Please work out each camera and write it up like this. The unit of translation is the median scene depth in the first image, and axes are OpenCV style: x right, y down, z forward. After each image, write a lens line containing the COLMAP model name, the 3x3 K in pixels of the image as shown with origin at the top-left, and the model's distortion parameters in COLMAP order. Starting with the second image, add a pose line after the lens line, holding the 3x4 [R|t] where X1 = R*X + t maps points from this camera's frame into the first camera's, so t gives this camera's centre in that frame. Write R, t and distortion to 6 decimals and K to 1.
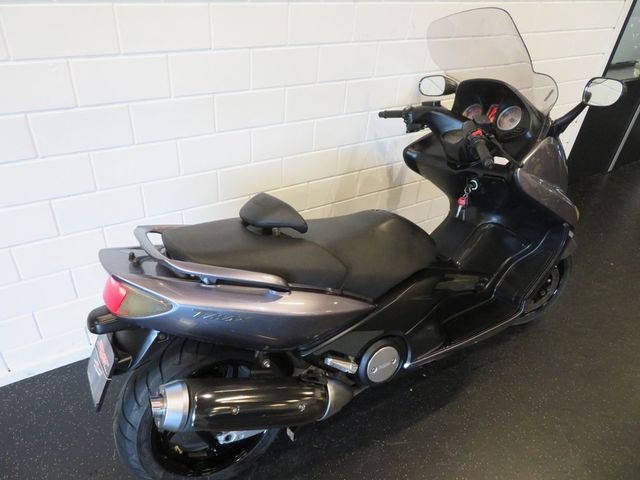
lens RADIAL K [[455.2, 0, 320.0], [0, 455.2, 240.0], [0, 0, 1]] dist [-0.004484, 0.001928]
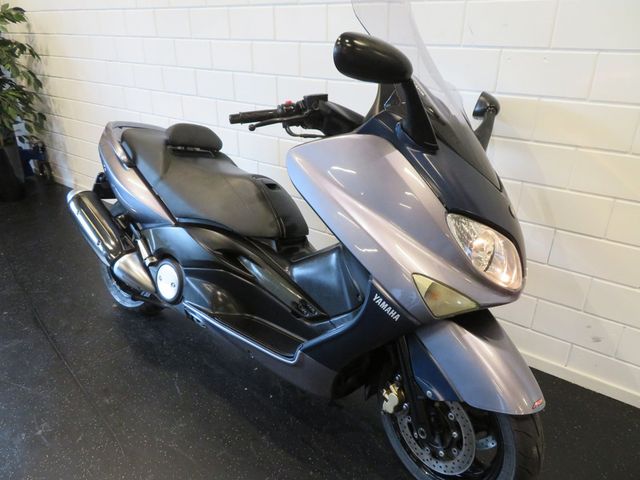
lens RADIAL K [[452.7, 0, 322.1], [0, 452.7, 242.0], [0, 0, 1]] dist [-0.002776, -0.000278]
pose [[0.363674, 0.333213, -0.869891, 1.149867], [-0.514371, 0.850393, 0.110702, -0.123216], [0.776636, 0.407187, 0.480661, 0.678941]]
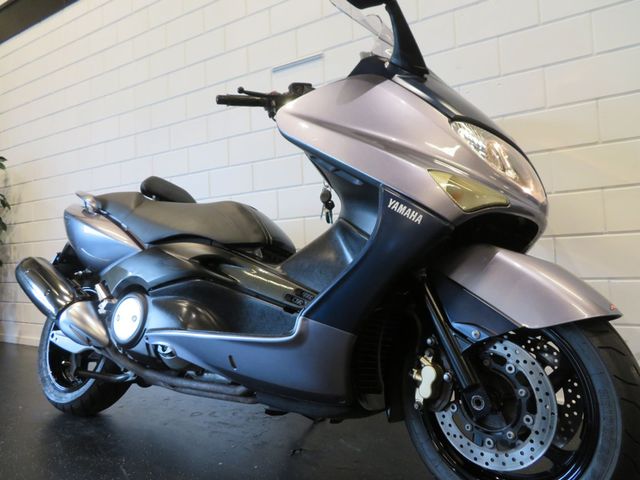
lens RADIAL K [[455.2, 0, 320.0], [0, 455.2, 240.0], [0, 0, 1]] dist [-0.004484, 0.001928]
pose [[0.443115, -0.125675, -0.887612, 1.088314], [-0.448617, 0.826141, -0.340930, 0.265479], [0.776139, 0.549270, 0.309695, 0.878593]]
